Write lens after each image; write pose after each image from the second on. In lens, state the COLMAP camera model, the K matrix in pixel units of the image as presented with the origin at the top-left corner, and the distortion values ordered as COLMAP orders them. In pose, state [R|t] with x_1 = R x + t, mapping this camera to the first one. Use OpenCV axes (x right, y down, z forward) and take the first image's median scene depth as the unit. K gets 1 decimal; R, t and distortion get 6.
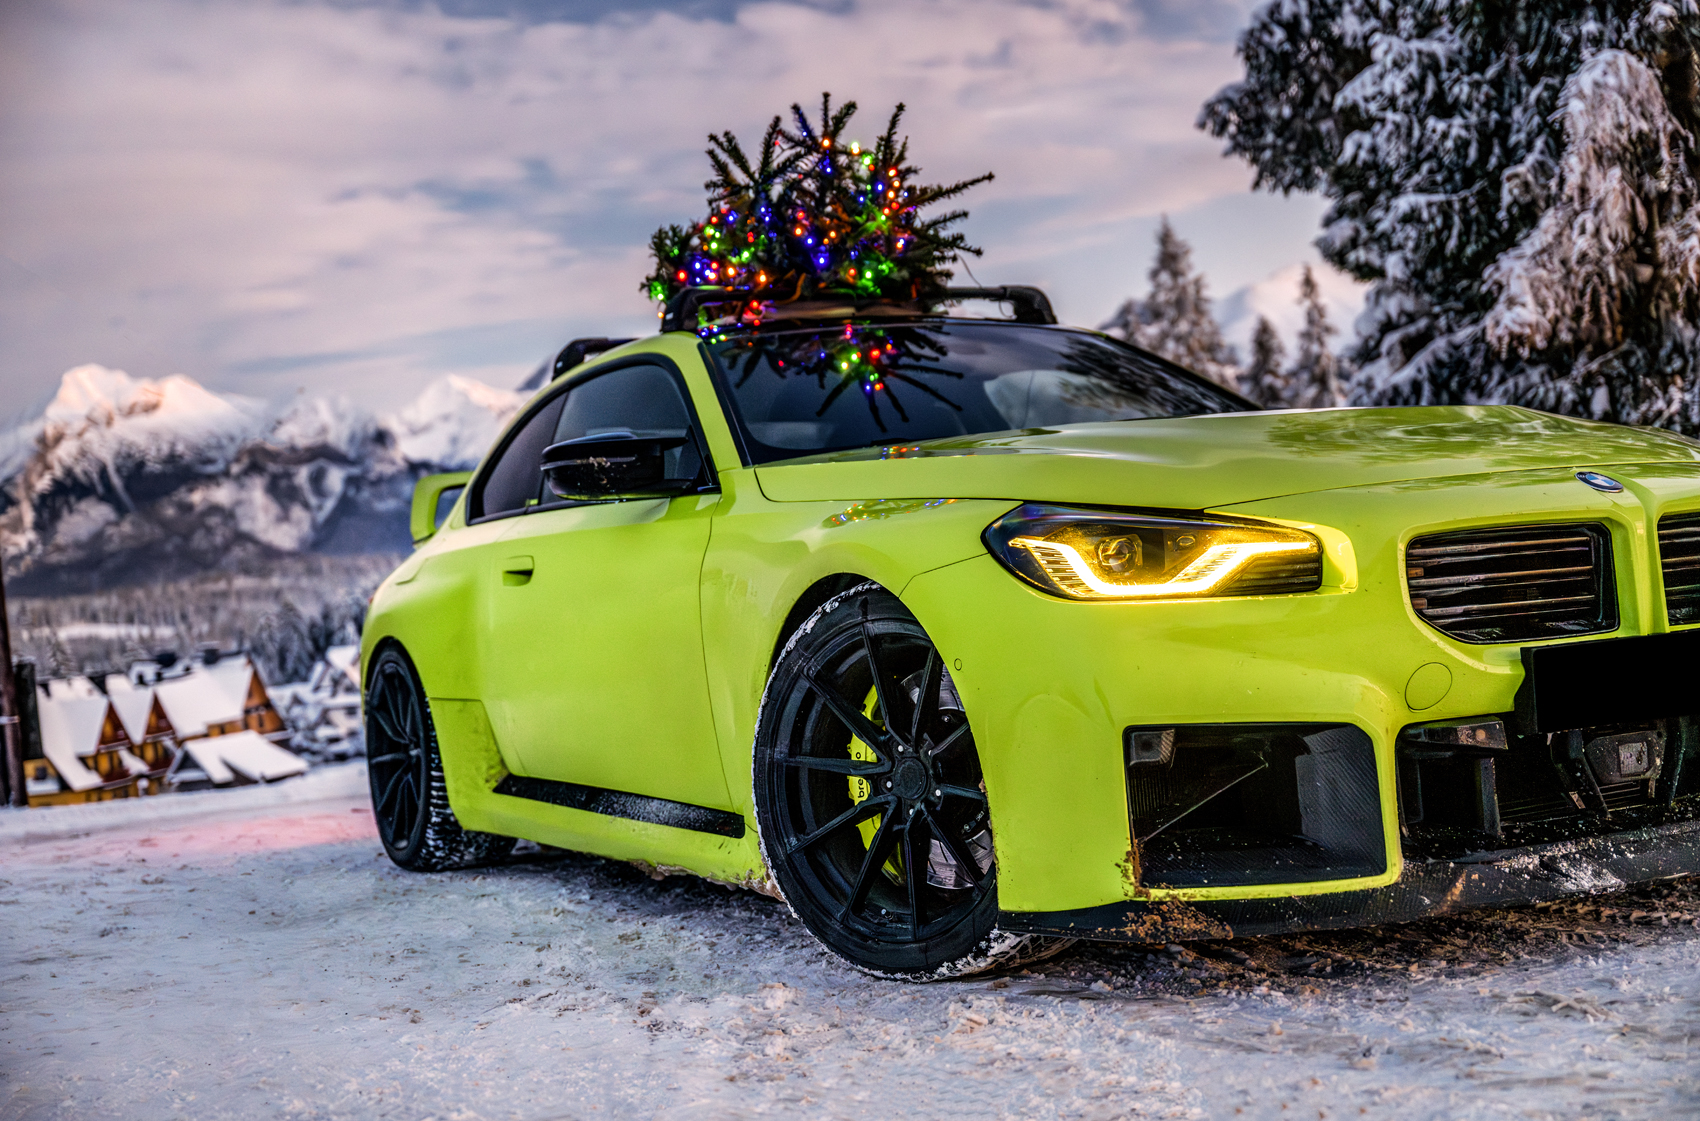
lens RADIAL K [[2108.5, 0, 848.1], [0, 2108.5, 563.8], [0, 0, 1]] dist [0.004246, 0.000000]
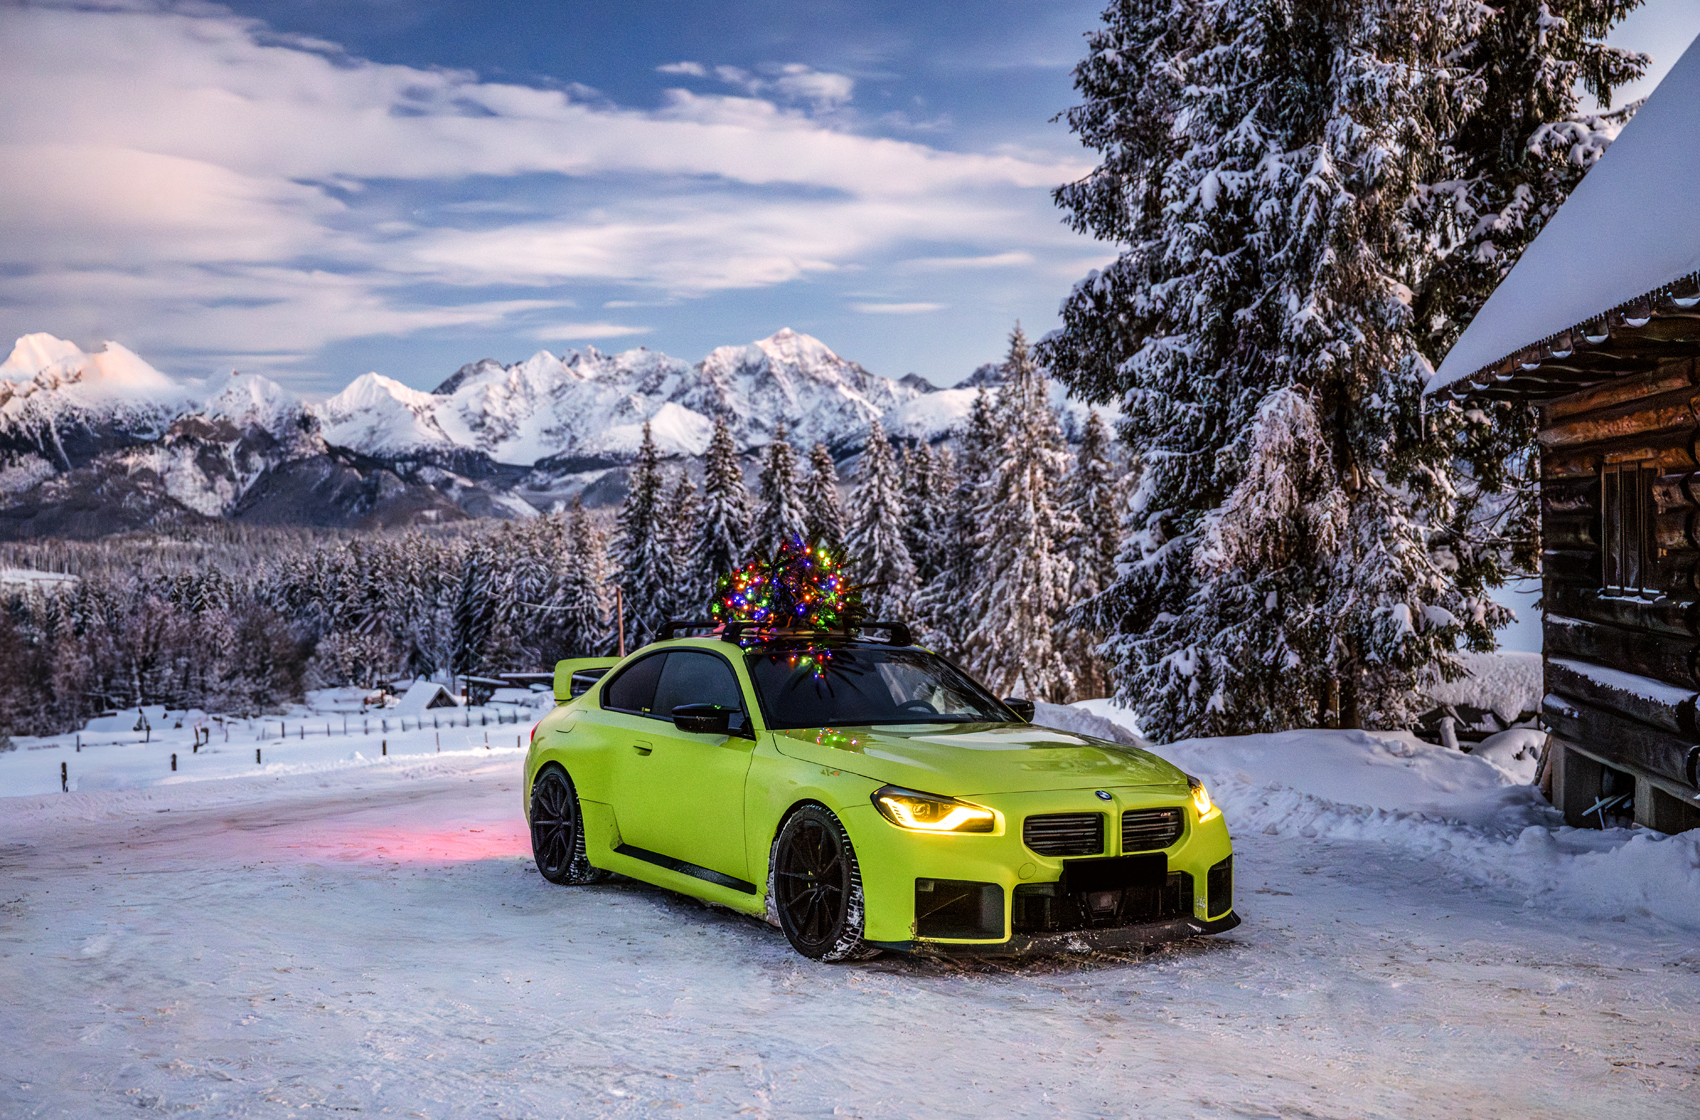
lens RADIAL K [[1875.6, 0, 843.3], [0, 1875.6, 569.7], [0, 0, 1]] dist [0.005873, 0.000000]
pose [[0.993956, 0.087280, 0.066581, -0.035890], [-0.086961, 0.996182, -0.007685, -0.063862], [-0.066998, 0.001849, 0.997751, -0.311621]]
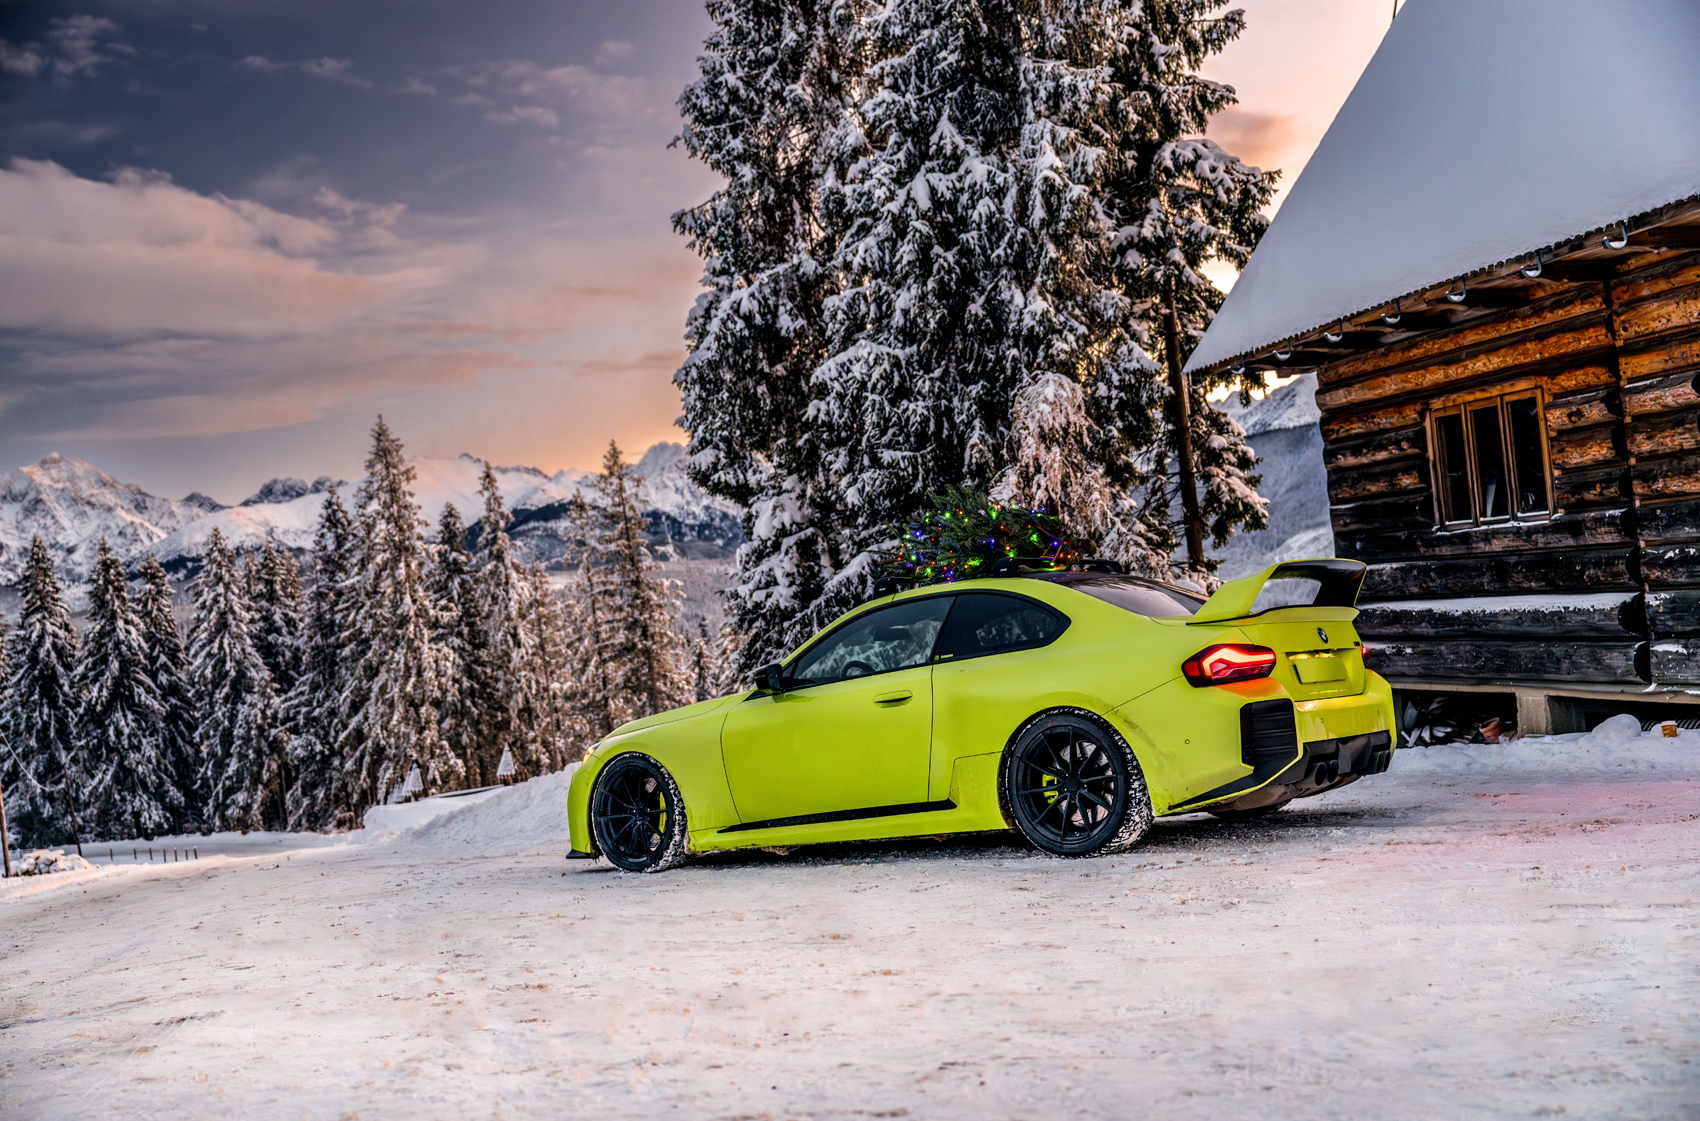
lens RADIAL K [[1782.1, 0, 848.1], [0, 1782.1, 563.1], [0, 0, 1]] dist [-0.000043, 0.000000]
pose [[0.902024, 0.028053, 0.430773, -0.303910], [0.007160, 0.996777, -0.079906, 0.002682], [-0.431626, 0.075162, 0.898916, -0.103759]]
